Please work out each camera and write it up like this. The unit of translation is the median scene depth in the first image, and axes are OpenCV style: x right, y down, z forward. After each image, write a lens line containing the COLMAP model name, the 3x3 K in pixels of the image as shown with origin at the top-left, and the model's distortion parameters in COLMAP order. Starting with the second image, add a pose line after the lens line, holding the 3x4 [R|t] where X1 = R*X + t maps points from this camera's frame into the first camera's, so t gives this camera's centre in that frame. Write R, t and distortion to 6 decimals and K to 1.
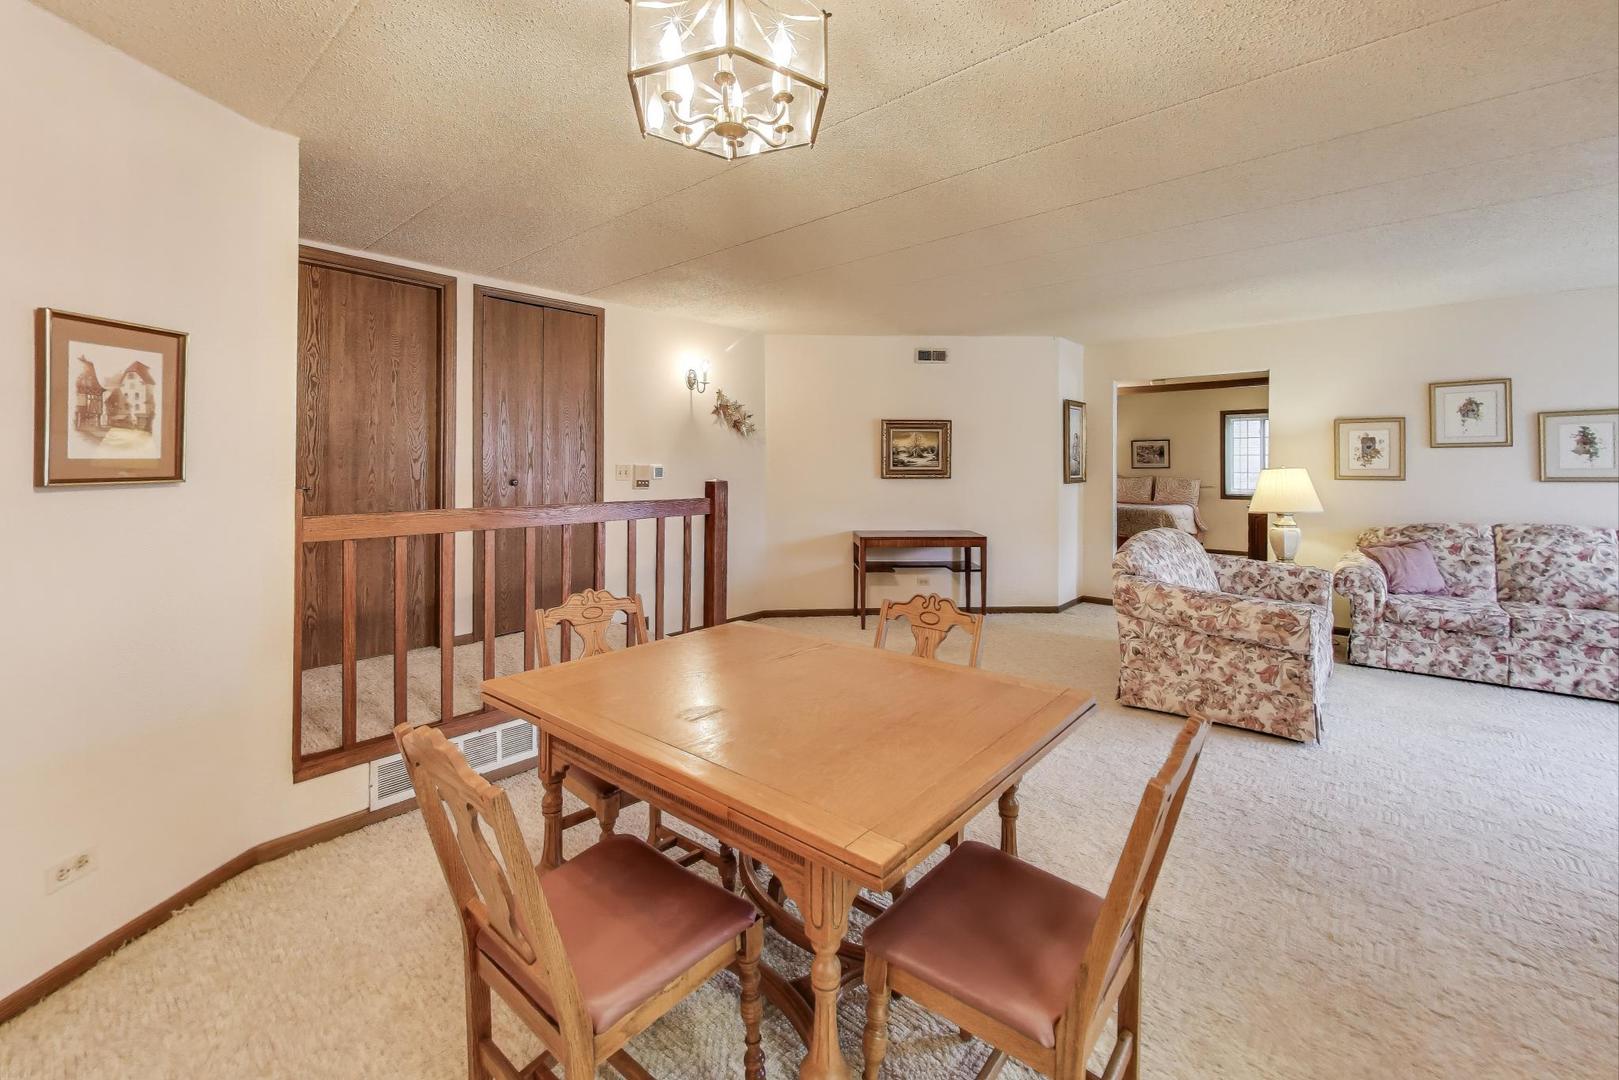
lens RADIAL K [[671.7, 0, 810.3], [0, 671.7, 458.5], [0, 0, 1]] dist [-0.001446, 0.000456]
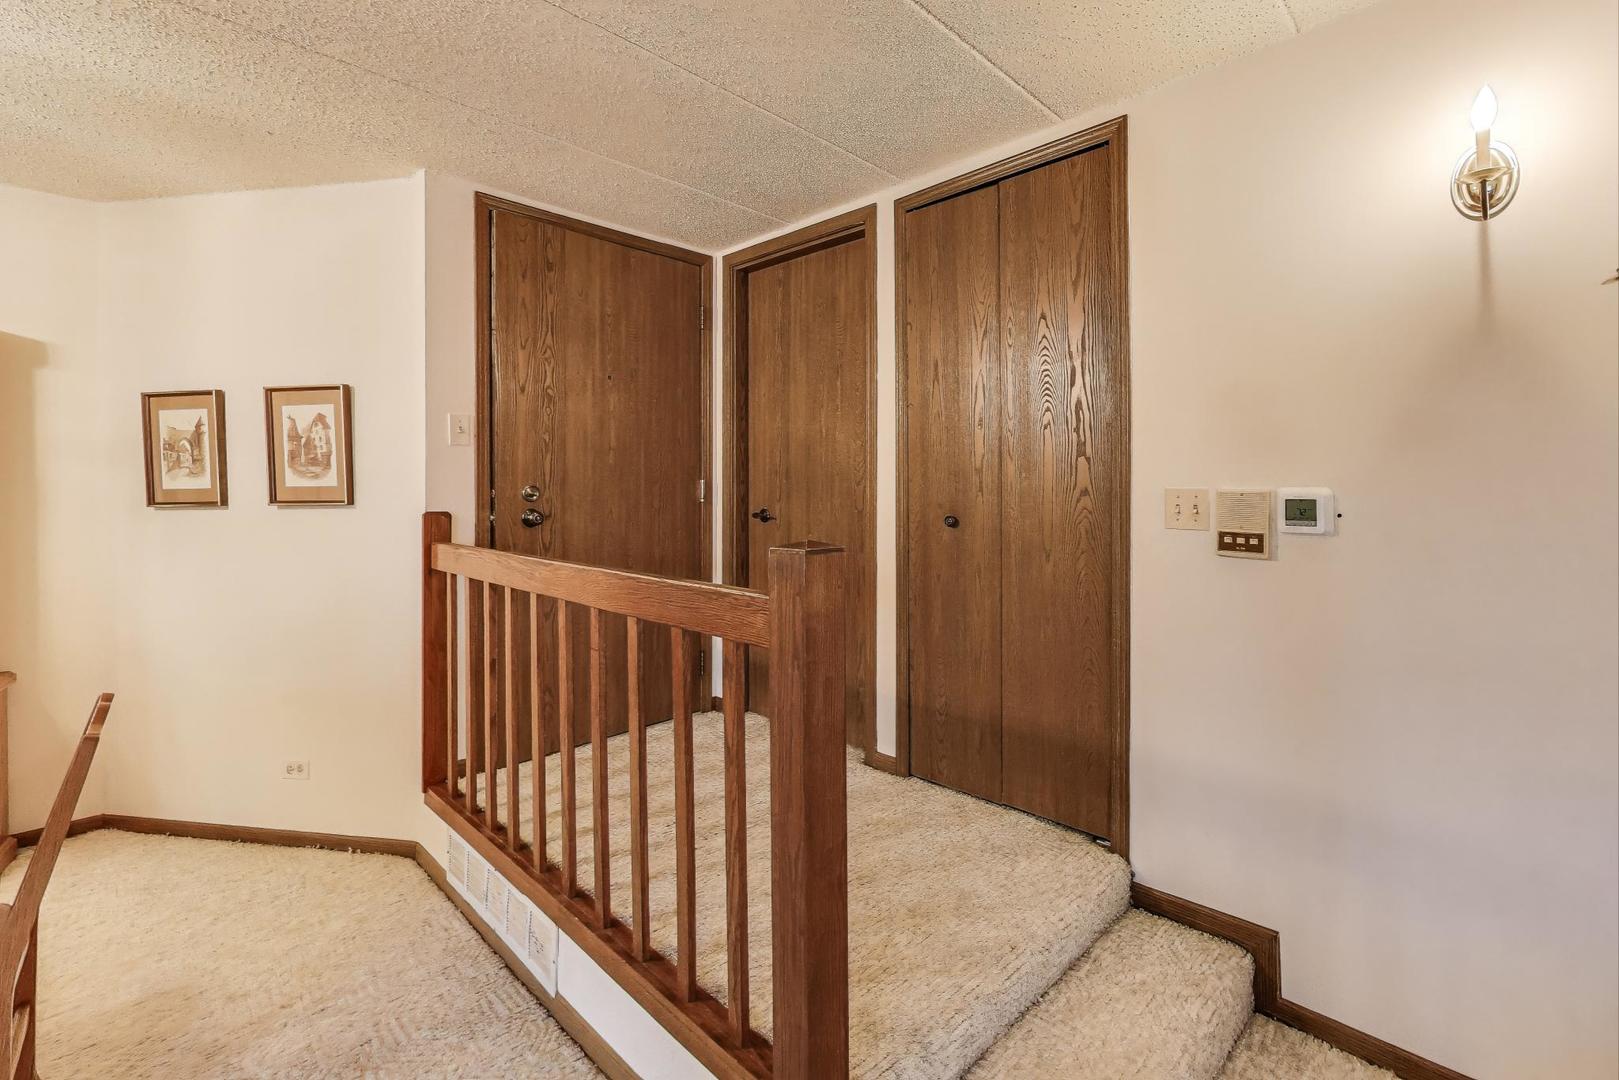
lens RADIAL K [[722.4, 0, 834.6], [0, 722.4, 479.3], [0, 0, 1]] dist [-0.000416, 0.000213]
pose [[-0.054006, -0.000181, -0.998541, 0.357430], [0.010490, 0.999945, -0.000749, -0.002225], [0.998485, -0.010516, -0.054001, 2.052522]]
